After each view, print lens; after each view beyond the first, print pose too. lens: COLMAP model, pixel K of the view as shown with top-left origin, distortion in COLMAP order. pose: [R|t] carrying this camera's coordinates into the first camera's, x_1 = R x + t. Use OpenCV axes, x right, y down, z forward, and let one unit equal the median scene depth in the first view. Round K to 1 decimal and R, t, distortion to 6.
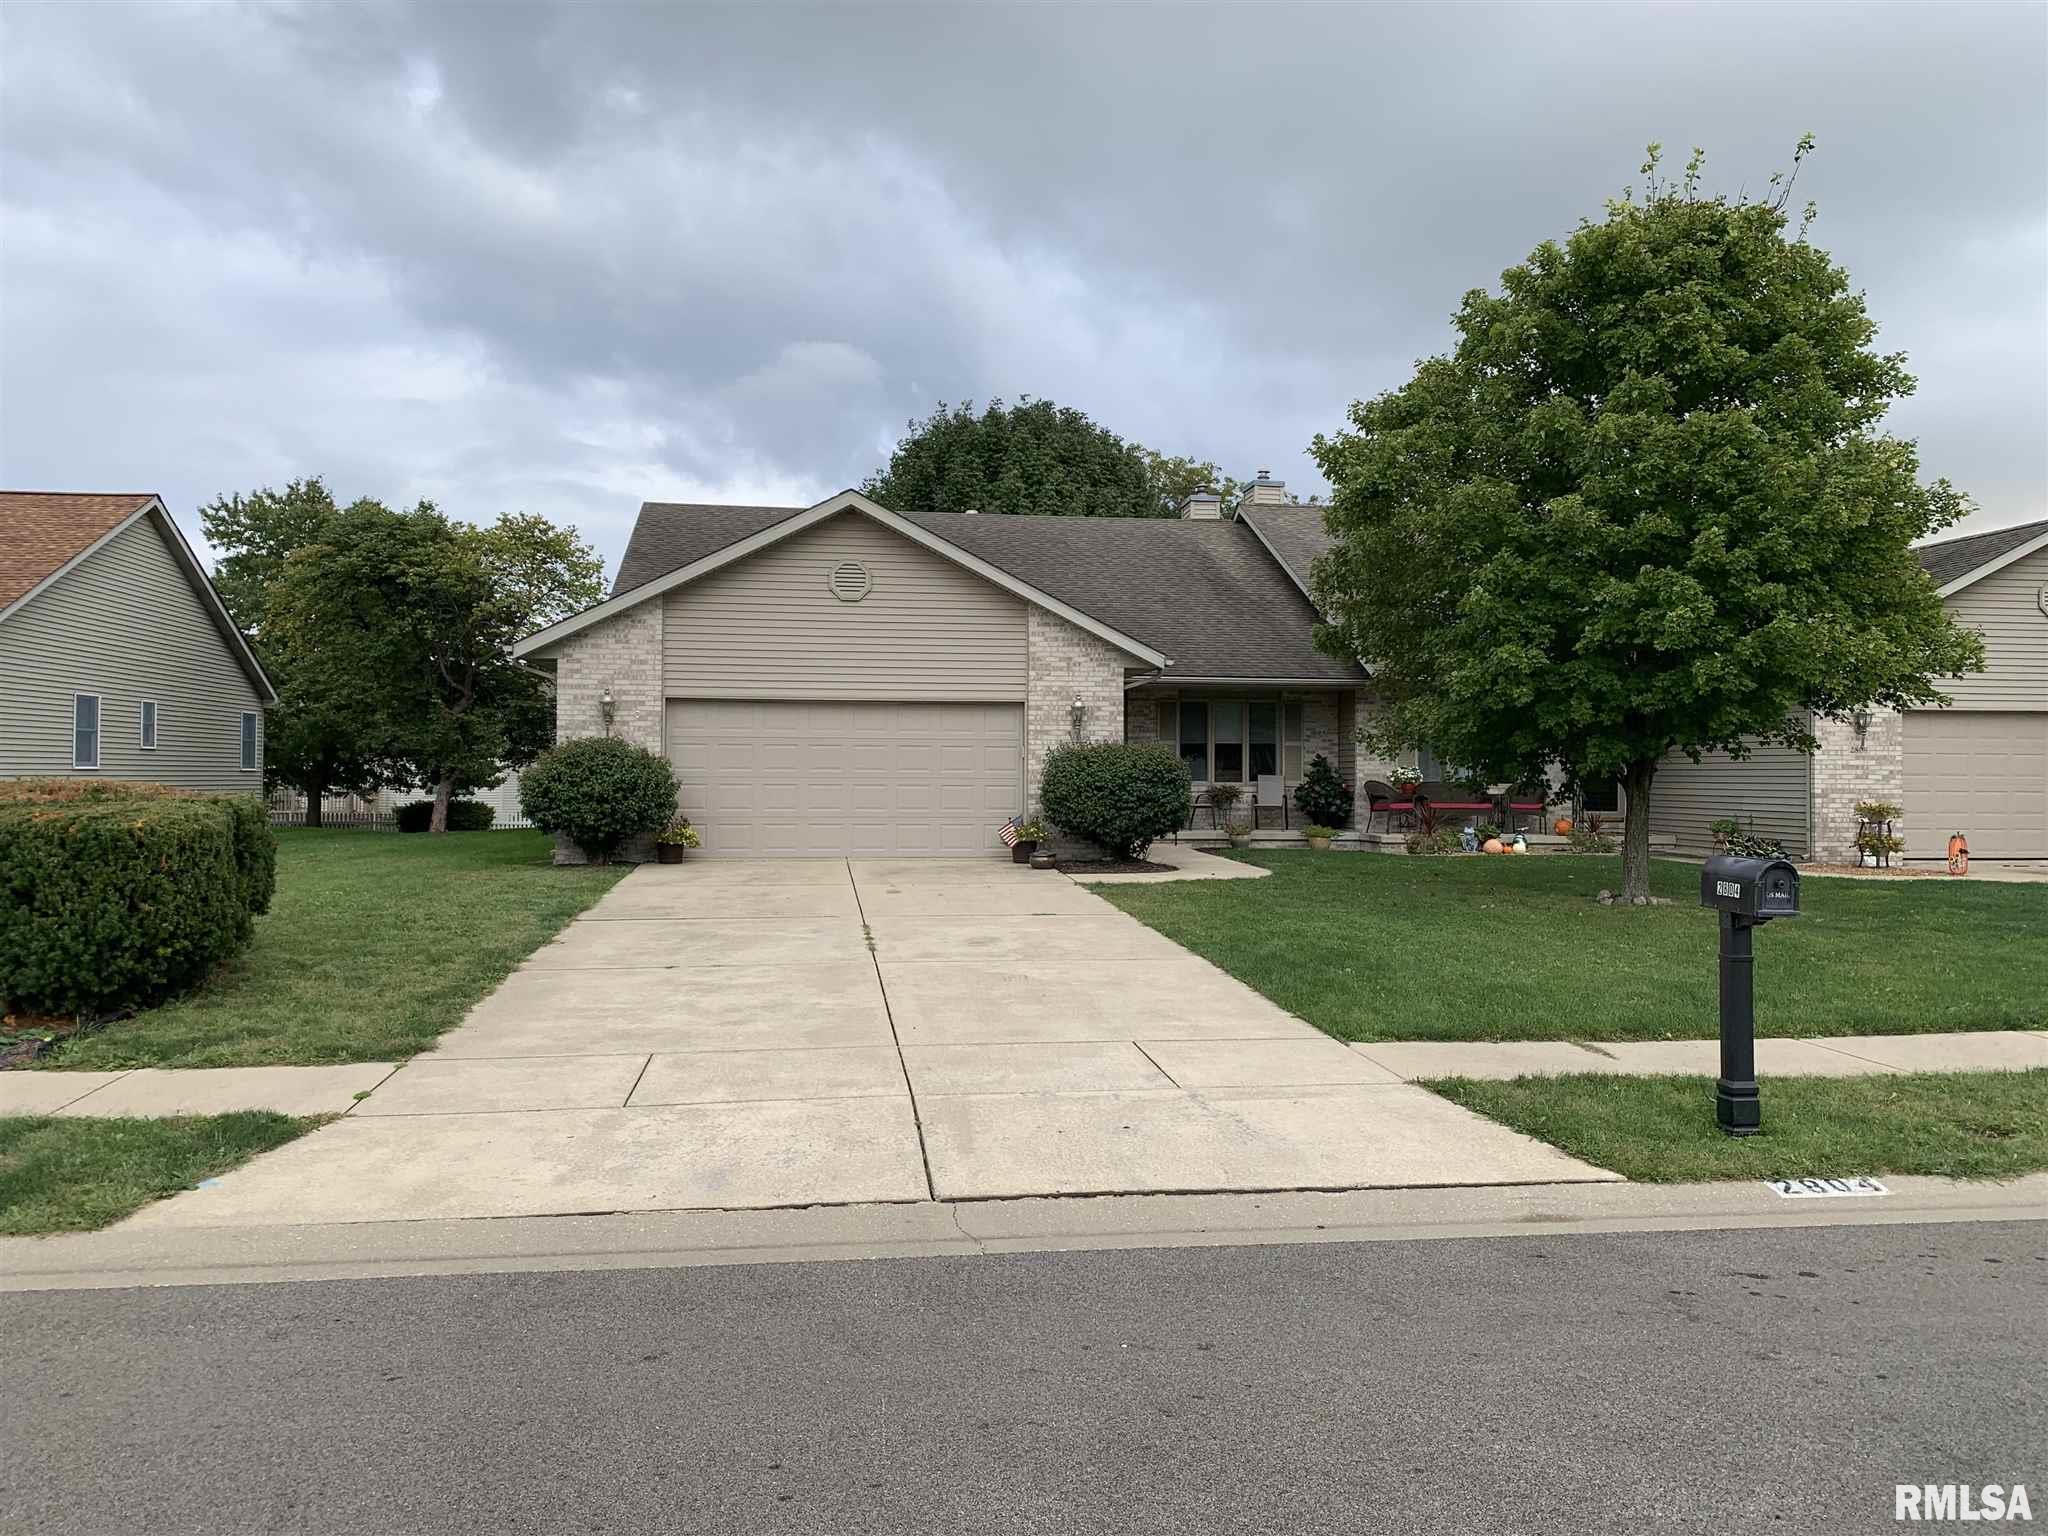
lens RADIAL K [[1535.4, 0, 990.9], [0, 1535.4, 765.8], [0, 0, 1]] dist [0.032796, -0.045785]
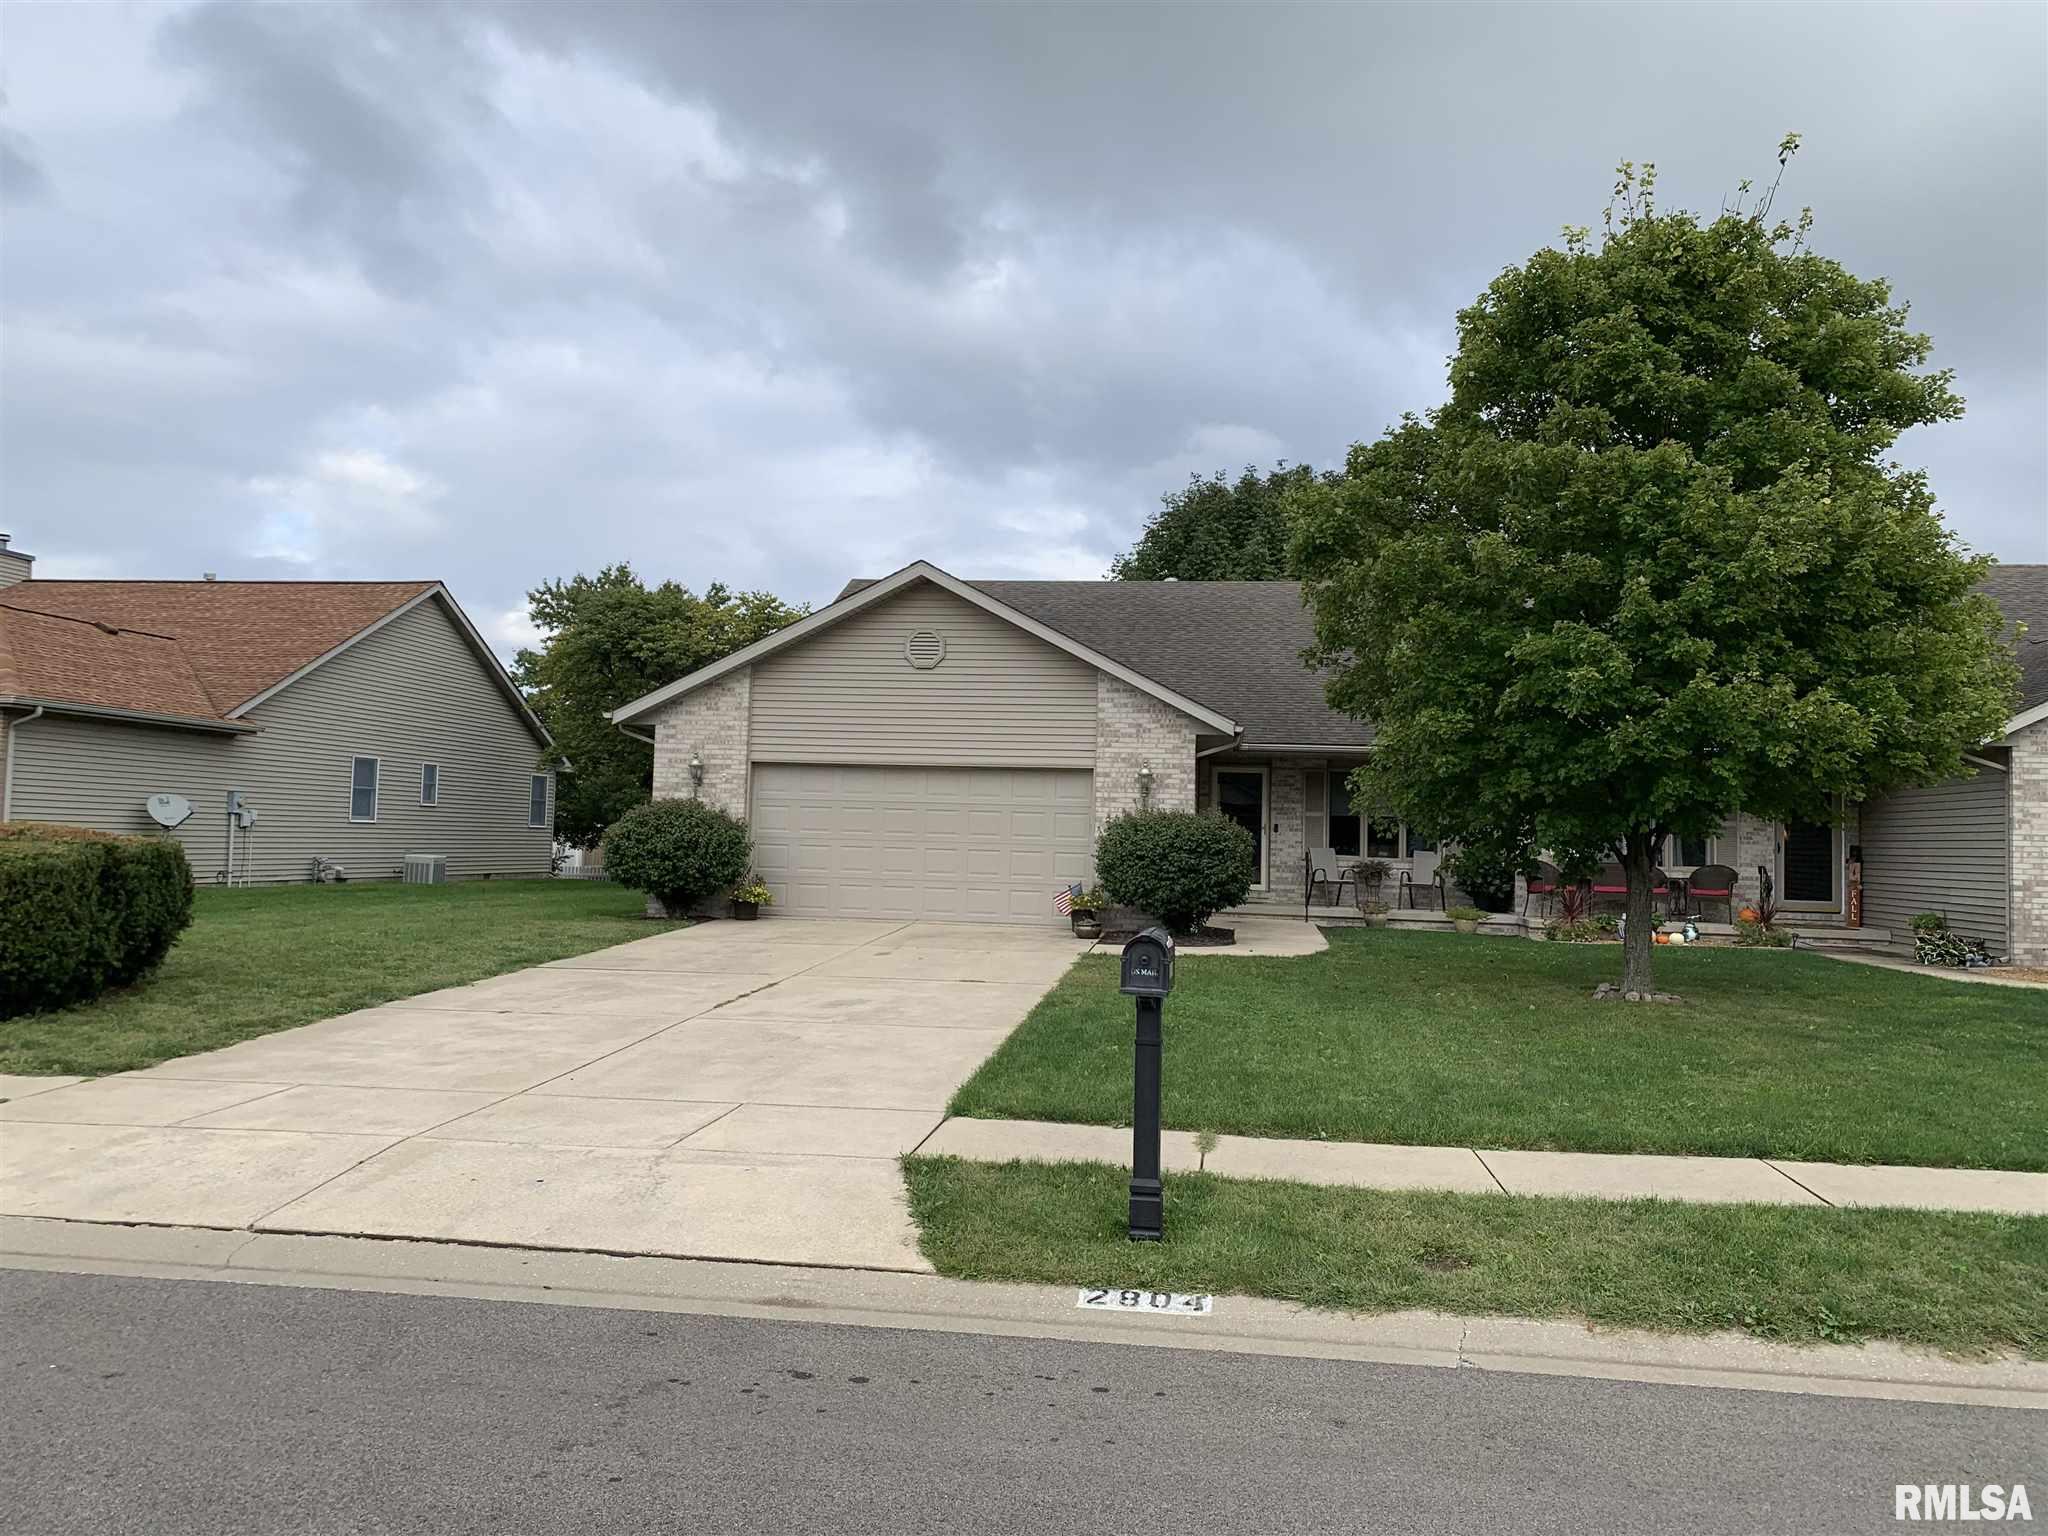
lens RADIAL K [[1535.4, 0, 990.9], [0, 1535.4, 765.8], [0, 0, 1]] dist [0.032796, -0.045785]
pose [[0.966472, 0.008793, -0.256622, 0.216434], [-0.020744, 0.998821, -0.043901, 0.001095], [0.255934, 0.047752, 0.965514, 0.031050]]
